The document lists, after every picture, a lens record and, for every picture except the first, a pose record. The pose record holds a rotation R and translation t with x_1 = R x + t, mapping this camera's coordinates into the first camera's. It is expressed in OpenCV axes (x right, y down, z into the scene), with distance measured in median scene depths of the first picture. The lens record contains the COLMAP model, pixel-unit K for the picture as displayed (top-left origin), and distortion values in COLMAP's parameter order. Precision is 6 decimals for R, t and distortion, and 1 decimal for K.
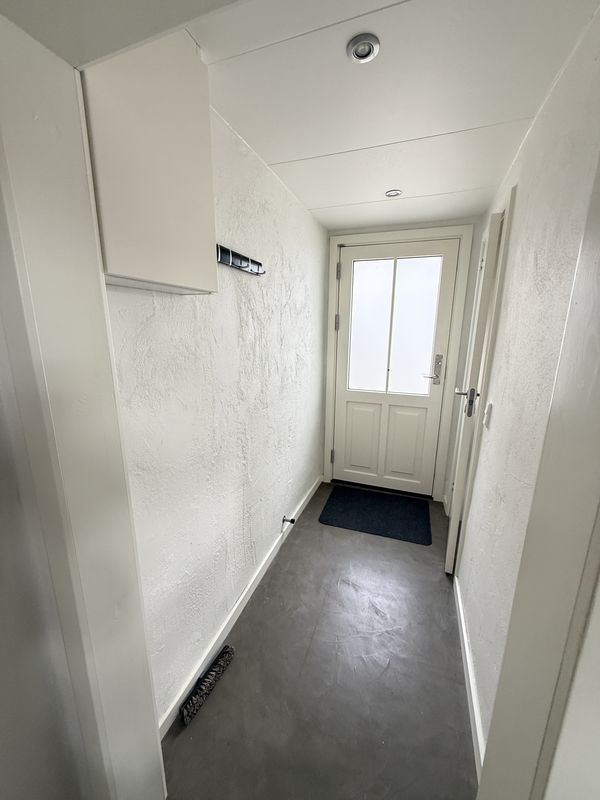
lens RADIAL K [[320.5, 0, 298.4], [0, 320.5, 400.0], [0, 0, 1]] dist [-0.001730, -0.000019]
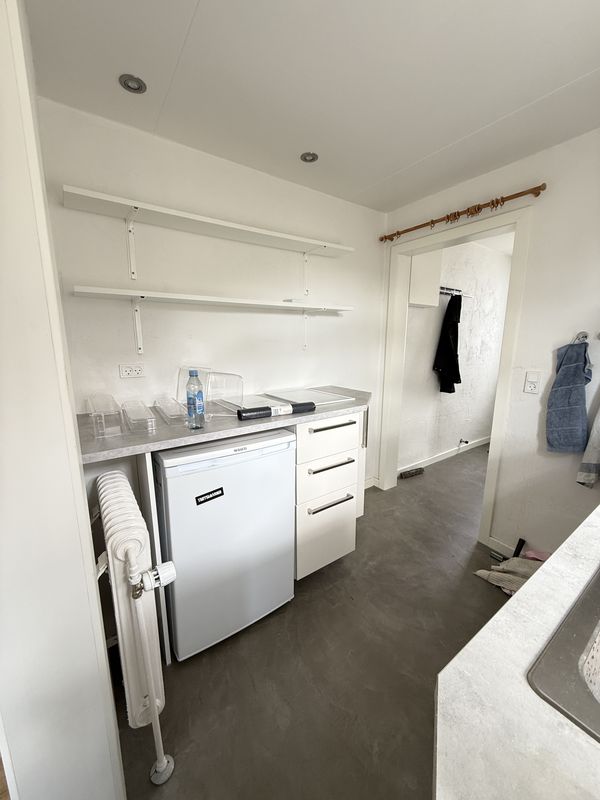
lens RADIAL K [[320.5, 0, 300.5], [0, 320.5, 400.5], [0, 0, 1]] dist [-0.001730, -0.000019]
pose [[0.824826, 0.102212, -0.556071, 0.178168], [-0.122895, 0.992420, 0.000125, 0.286870], [0.551868, 0.068235, 0.831135, -0.884407]]
